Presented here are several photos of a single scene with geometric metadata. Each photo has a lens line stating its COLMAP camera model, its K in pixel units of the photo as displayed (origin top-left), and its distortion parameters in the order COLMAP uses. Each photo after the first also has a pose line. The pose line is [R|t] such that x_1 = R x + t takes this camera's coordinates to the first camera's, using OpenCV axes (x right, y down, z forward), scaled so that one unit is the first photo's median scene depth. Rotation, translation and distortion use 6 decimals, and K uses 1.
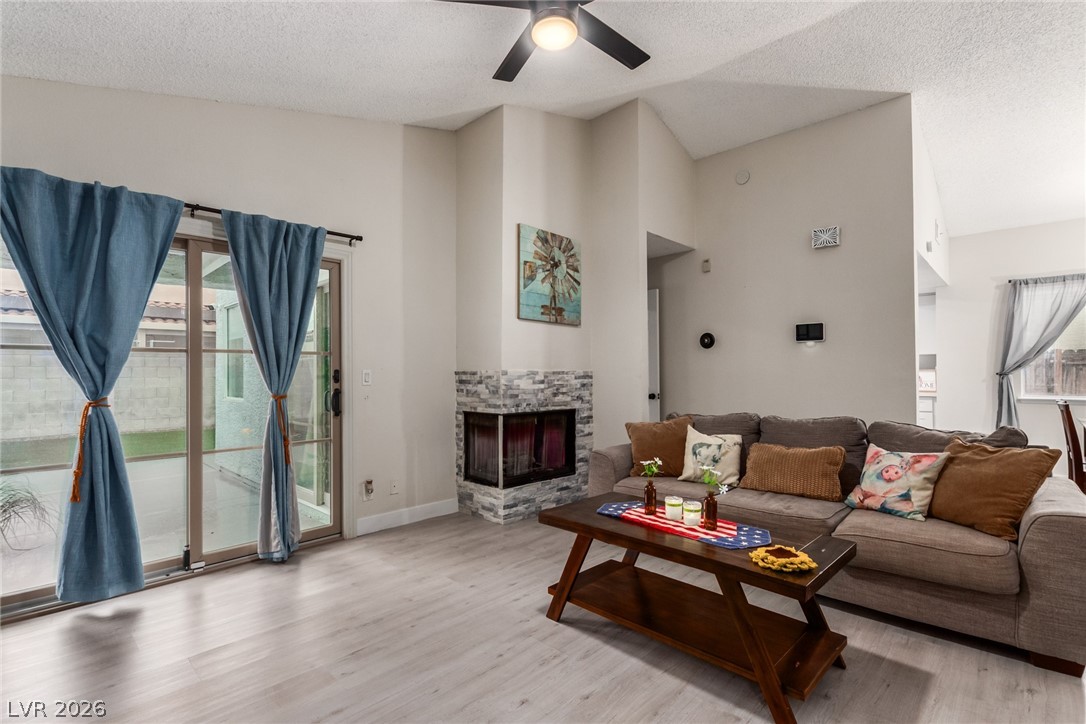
lens RADIAL K [[505.1, 0, 540.3], [0, 505.1, 366.0], [0, 0, 1]] dist [0.014070, -0.000060]
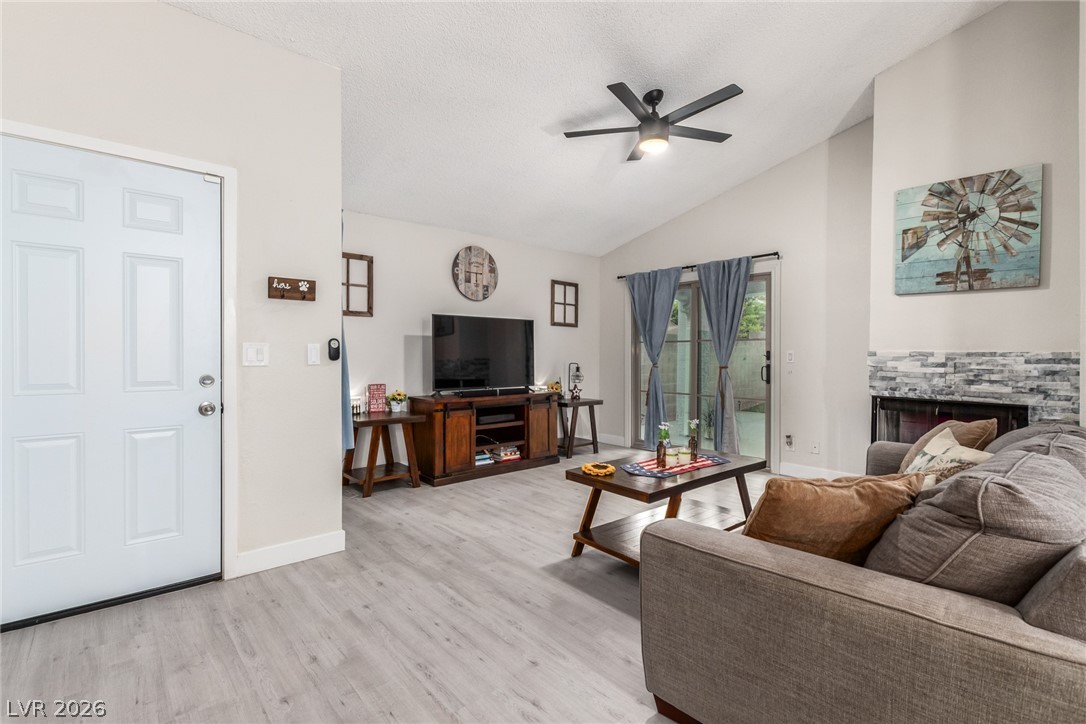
lens RADIAL K [[505.1, 0, 540.3], [0, 505.1, 366.0], [0, 0, 1]] dist [0.014070, -0.000060]
pose [[-0.075136, 0.030575, -0.996704, 0.889550], [0.010384, 0.999500, 0.029878, 0.001033], [0.997119, -0.008104, -0.075416, 0.400447]]
